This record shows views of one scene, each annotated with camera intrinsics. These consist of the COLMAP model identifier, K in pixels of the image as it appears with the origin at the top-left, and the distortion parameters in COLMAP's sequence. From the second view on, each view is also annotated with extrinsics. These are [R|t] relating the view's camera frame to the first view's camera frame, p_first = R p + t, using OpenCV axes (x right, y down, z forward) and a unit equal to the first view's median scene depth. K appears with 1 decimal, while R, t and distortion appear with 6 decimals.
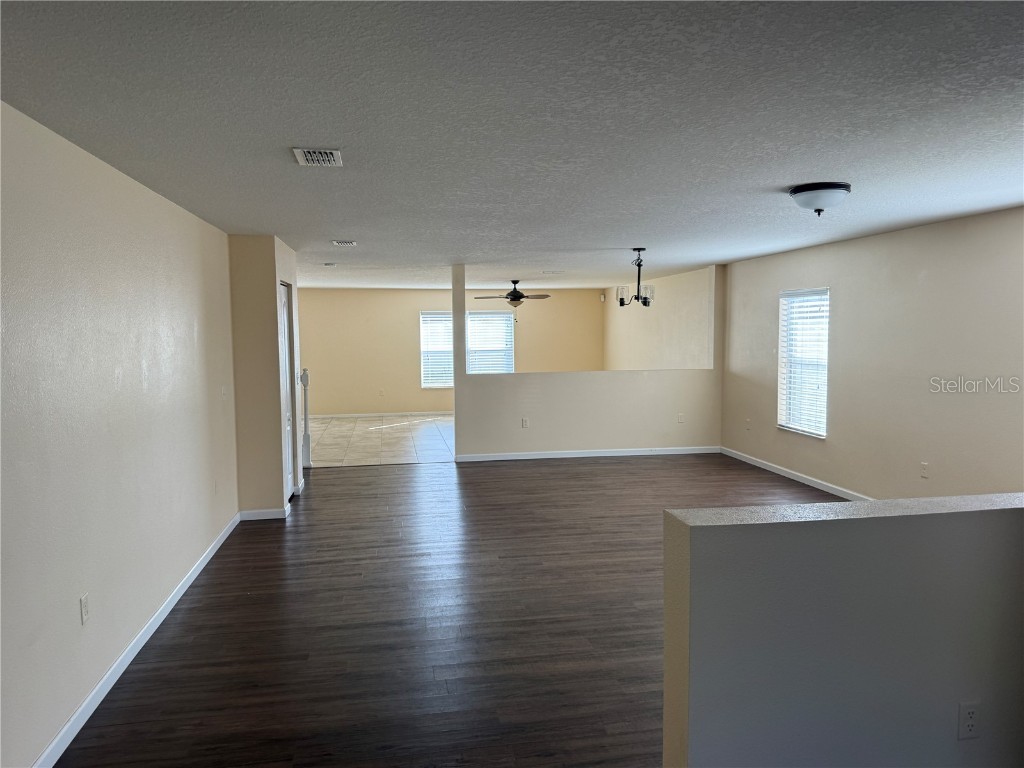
lens RADIAL K [[730.7, 0, 512.9], [0, 730.7, 382.9], [0, 0, 1]] dist [0.085998, -0.099174]
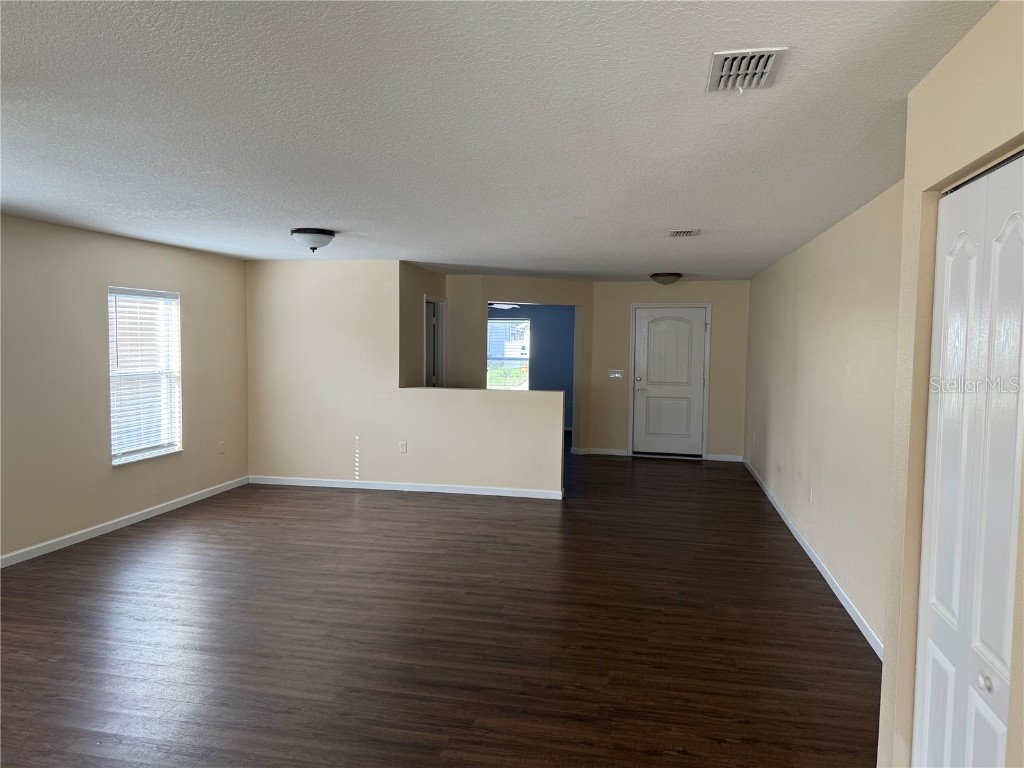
lens RADIAL K [[730.7, 0, 513.1], [0, 730.7, 385.9], [0, 0, 1]] dist [0.085998, -0.099174]
pose [[-0.935333, -0.017750, 0.353323, -0.310267], [0.028543, 0.991698, 0.125382, -0.112341], [-0.352615, 0.127359, -0.927061, 1.673545]]
